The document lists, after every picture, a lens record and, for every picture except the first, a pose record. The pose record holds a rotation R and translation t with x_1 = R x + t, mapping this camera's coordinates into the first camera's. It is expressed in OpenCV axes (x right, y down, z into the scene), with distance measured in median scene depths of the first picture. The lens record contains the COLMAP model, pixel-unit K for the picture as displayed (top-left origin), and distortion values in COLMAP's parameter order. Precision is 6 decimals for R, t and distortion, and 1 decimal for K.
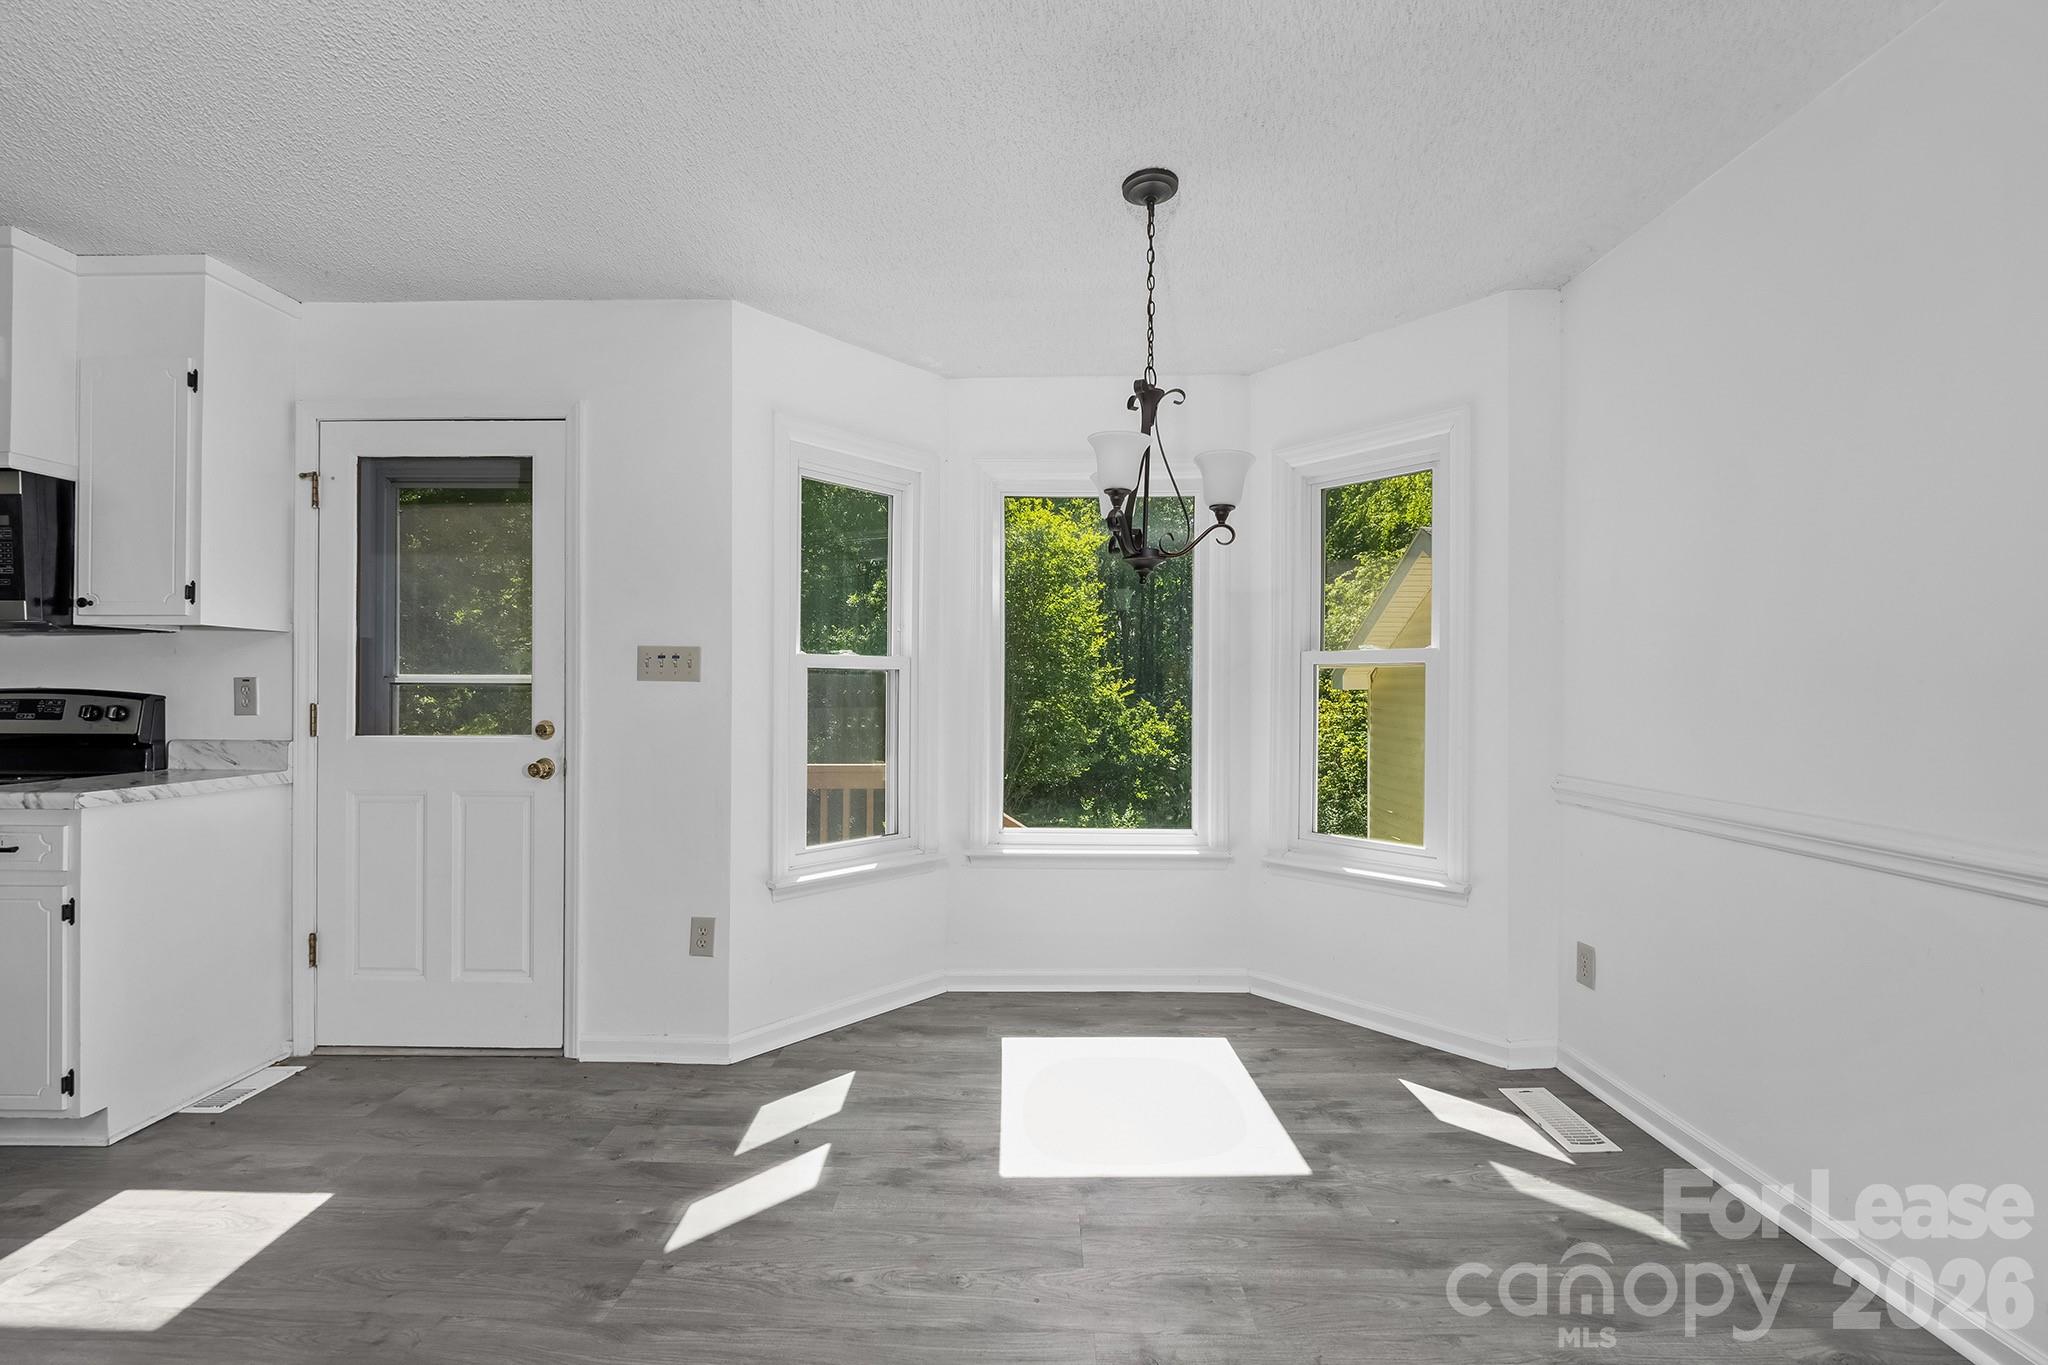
lens RADIAL K [[846.6, 0, 1023.6], [0, 846.6, 696.7], [0, 0, 1]] dist [-0.009666, 0.000038]
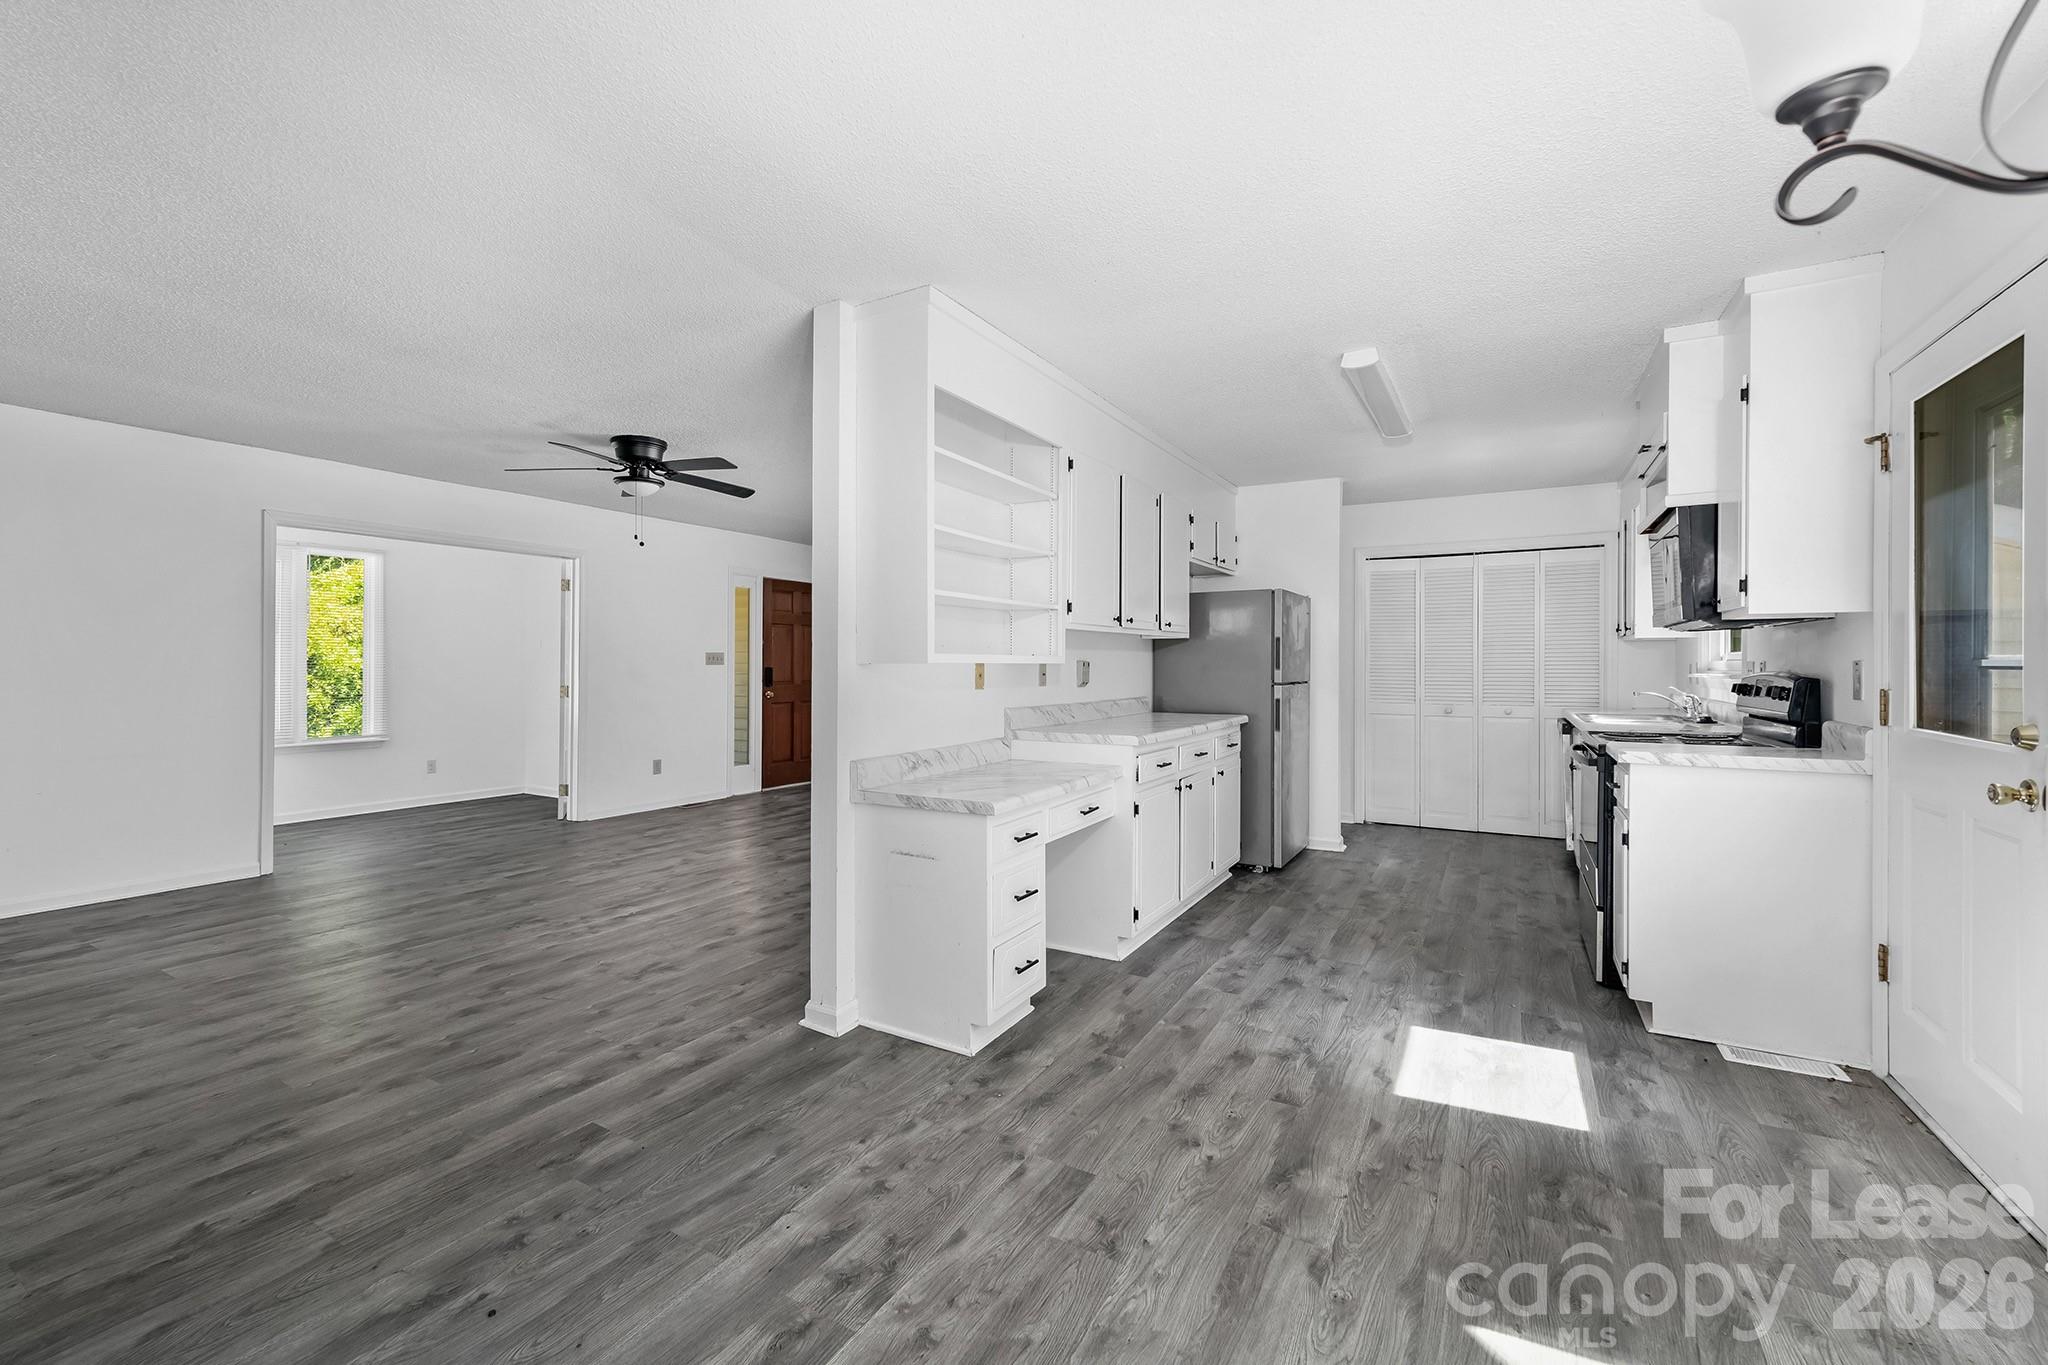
lens RADIAL K [[846.6, 0, 1014.2], [0, 846.6, 665.8], [0, 0, 1]] dist [-0.009666, 0.000038]
pose [[-0.501695, -0.004261, -0.865034, 0.448828], [-0.006107, 0.999980, -0.001384, -0.011761], [0.865023, 0.004588, -0.501711, 0.723541]]
